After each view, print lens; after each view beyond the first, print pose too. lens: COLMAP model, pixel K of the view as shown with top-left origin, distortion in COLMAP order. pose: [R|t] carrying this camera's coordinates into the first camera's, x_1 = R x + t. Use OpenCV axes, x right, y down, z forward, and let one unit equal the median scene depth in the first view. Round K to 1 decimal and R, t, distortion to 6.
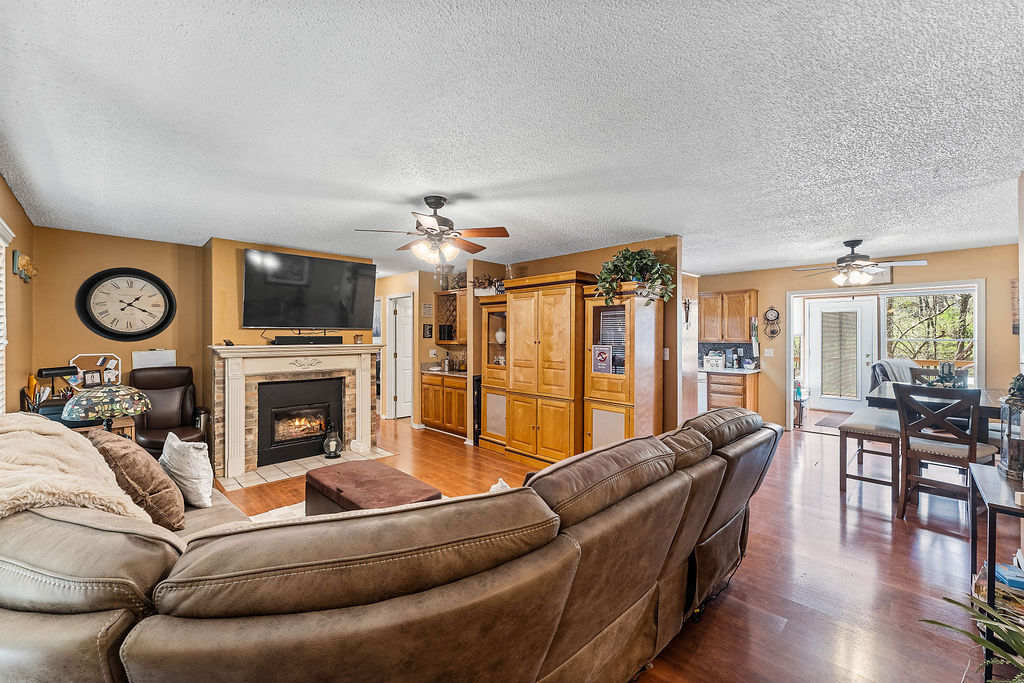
lens RADIAL K [[410.6, 0, 512.0], [0, 410.6, 341.5], [0, 0, 1]] dist [-0.000398, -0.000166]
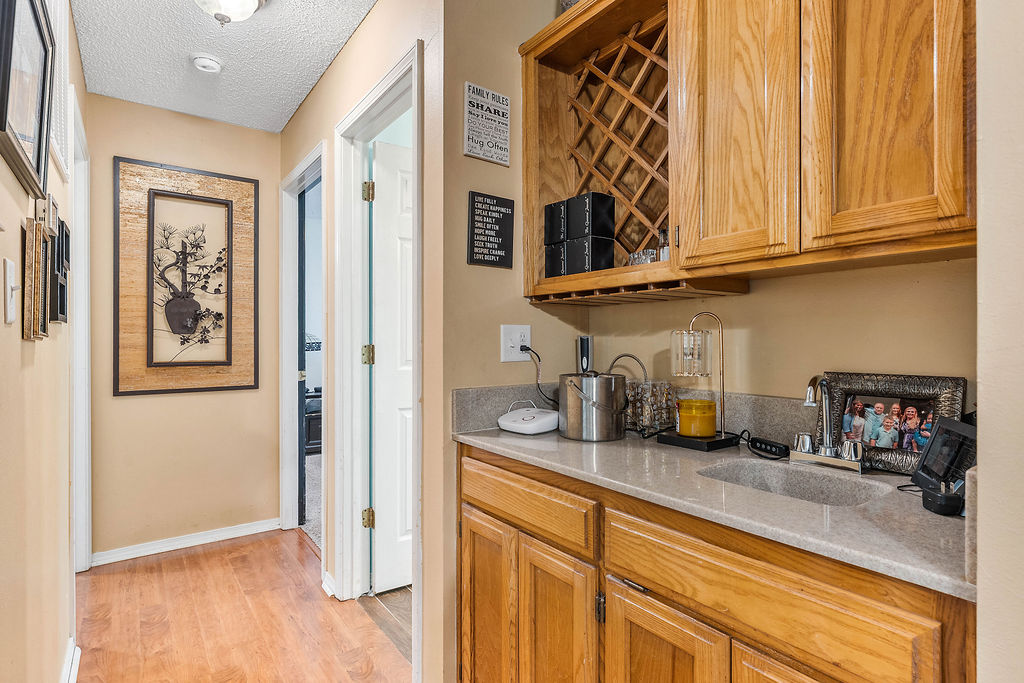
lens RADIAL K [[512.7, 0, 512.0], [0, 512.7, 341.5], [0, 0, 1]] dist [-0.000138, -0.000009]
pose [[0.988284, -0.001154, -0.152619, -0.156590], [0.000031, 0.999973, -0.007359, 0.029996], [0.152623, 0.007268, 0.988258, 0.753374]]
